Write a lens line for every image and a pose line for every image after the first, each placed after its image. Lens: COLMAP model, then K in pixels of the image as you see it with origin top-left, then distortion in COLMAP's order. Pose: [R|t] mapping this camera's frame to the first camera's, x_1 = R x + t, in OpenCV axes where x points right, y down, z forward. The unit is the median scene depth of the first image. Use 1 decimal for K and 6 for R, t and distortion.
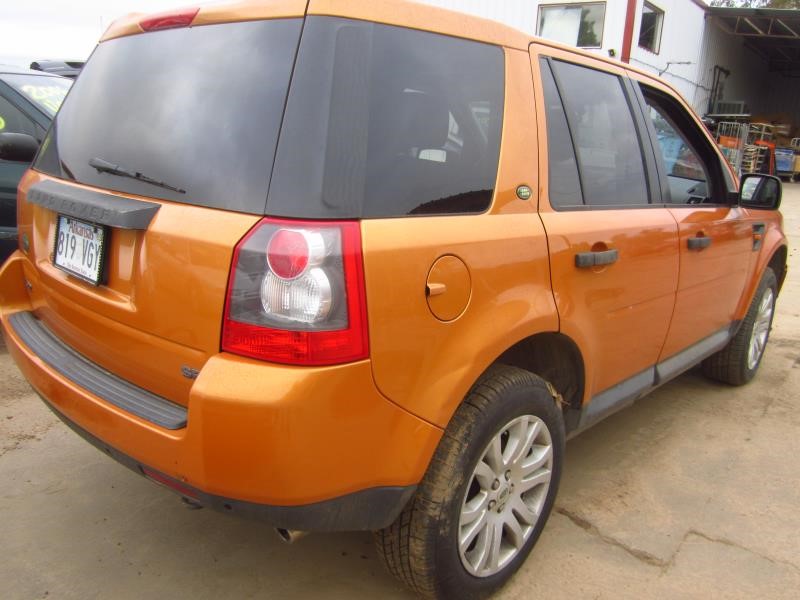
lens RADIAL K [[658.6, 0, 400.0], [0, 658.6, 300.0], [0, 0, 1]] dist [-0.052339, 0.016637]
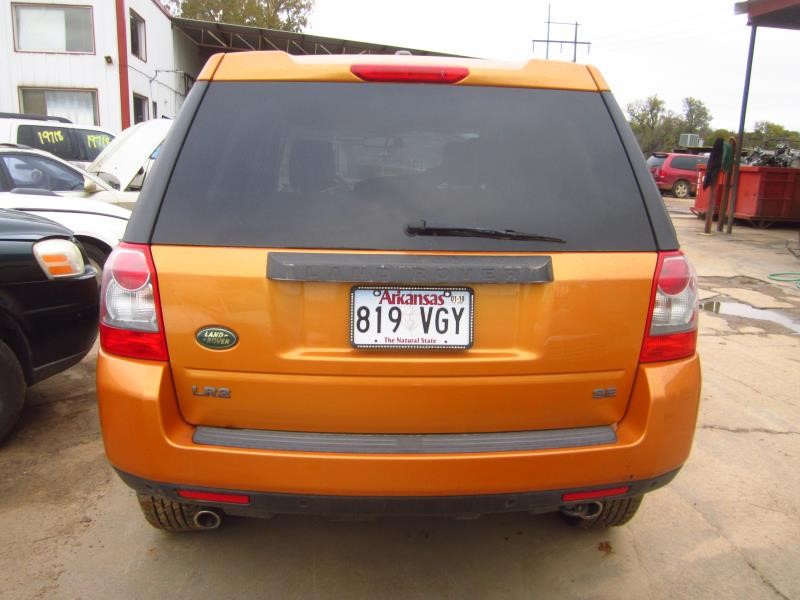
lens RADIAL K [[658.6, 0, 400.0], [0, 658.6, 300.0], [0, 0, 1]] dist [-0.052339, 0.016637]
pose [[0.699589, -0.190933, 0.688564, -0.106928], [0.193431, 0.978263, 0.074737, -0.016625], [-0.687867, 0.080904, 0.721314, 0.030999]]
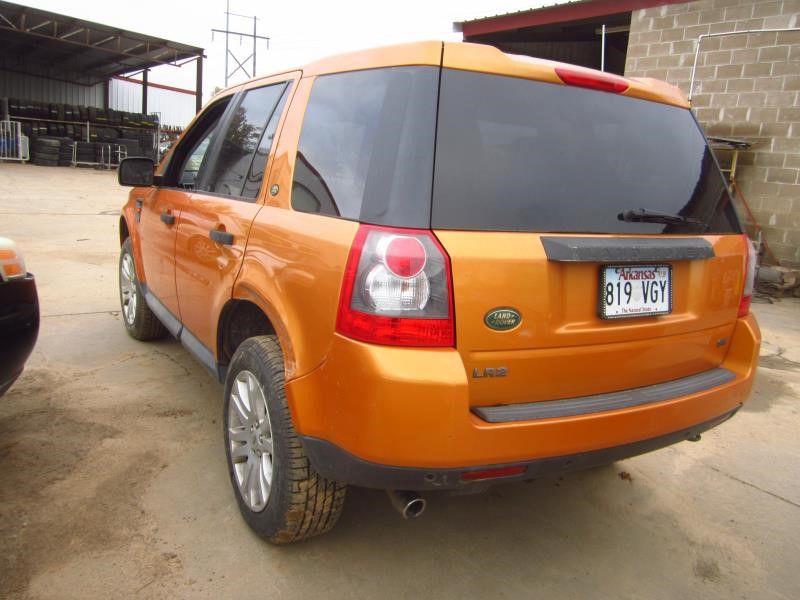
lens RADIAL K [[658.6, 0, 400.0], [0, 658.6, 300.0], [0, 0, 1]] dist [-0.052339, 0.016637]
pose [[0.290628, -0.226926, 0.929538, -0.153598], [0.184785, 0.966493, 0.178174, -0.031459], [-0.938824, 0.119983, 0.322822, 0.095322]]
